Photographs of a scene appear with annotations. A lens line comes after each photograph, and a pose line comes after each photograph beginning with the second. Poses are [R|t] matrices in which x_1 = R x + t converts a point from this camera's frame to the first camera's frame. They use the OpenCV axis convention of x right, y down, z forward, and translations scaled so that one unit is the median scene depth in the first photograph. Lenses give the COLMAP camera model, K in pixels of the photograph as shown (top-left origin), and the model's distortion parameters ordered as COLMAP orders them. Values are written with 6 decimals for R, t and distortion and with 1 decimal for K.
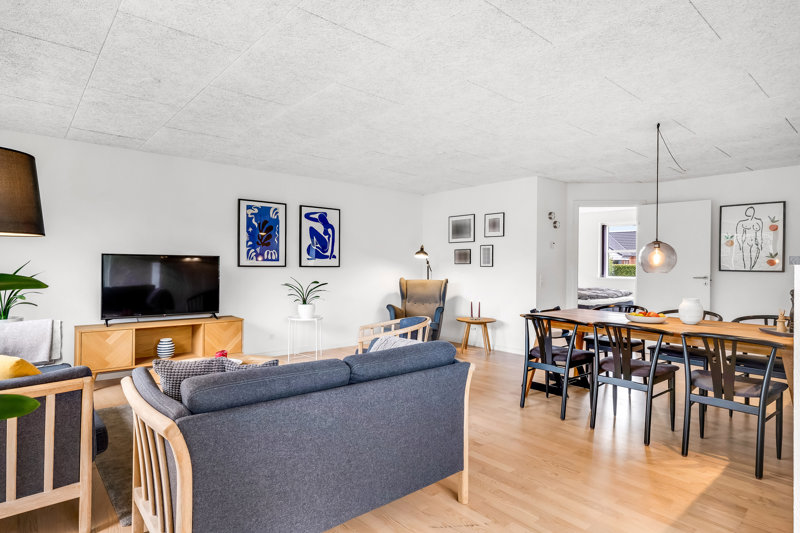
lens RADIAL K [[427.2, 0, 397.9], [0, 427.2, 265.9], [0, 0, 1]] dist [0.001426, -0.003079]
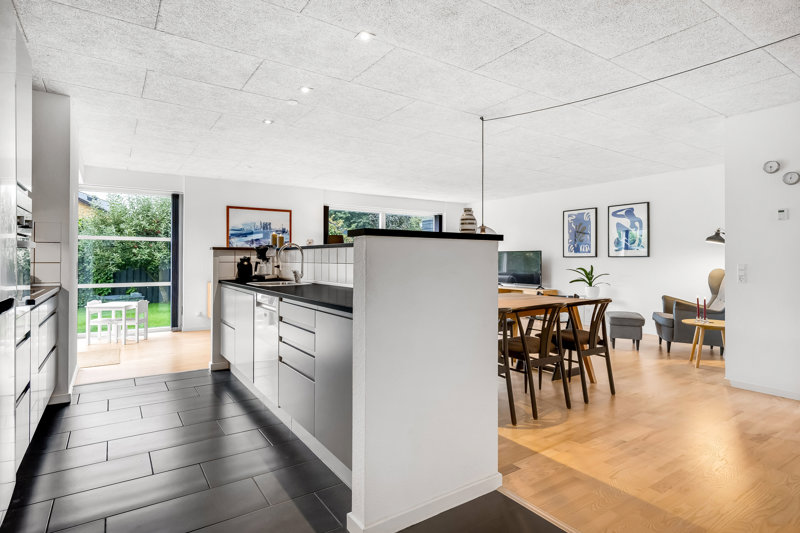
lens RADIAL K [[427.2, 0, 397.1], [0, 427.2, 253.3], [0, 0, 1]] dist [0.001426, -0.003079]
pose [[-0.137012, -0.022731, -0.990308, 1.045702], [-0.010518, 0.999714, -0.021492, 0.023683], [0.990513, 0.007472, -0.137212, 0.570579]]
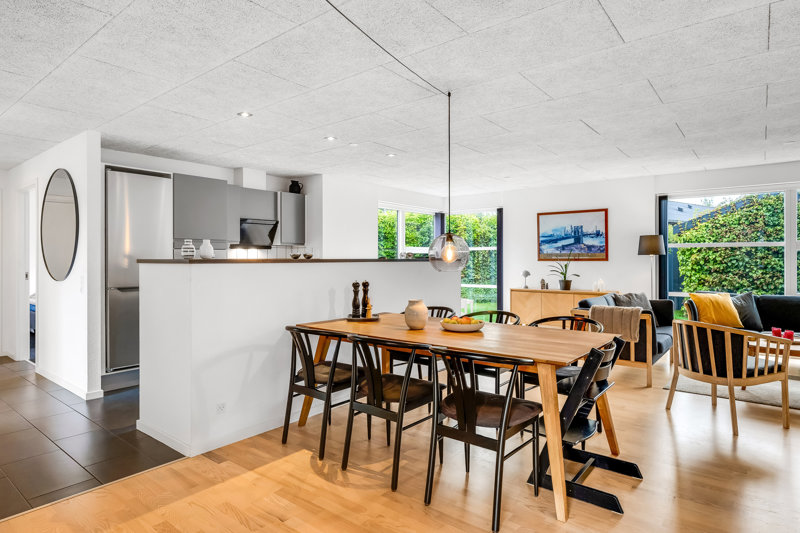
lens RADIAL K [[447.6, 0, 398.5], [0, 447.6, 259.4], [0, 0, 1]] dist [0.001493, 0.008158]
pose [[-0.985270, -0.004973, -0.170934, 0.533400], [-0.006305, 0.999954, 0.007250, -0.005885], [0.170890, 0.008221, -0.985256, 1.121534]]
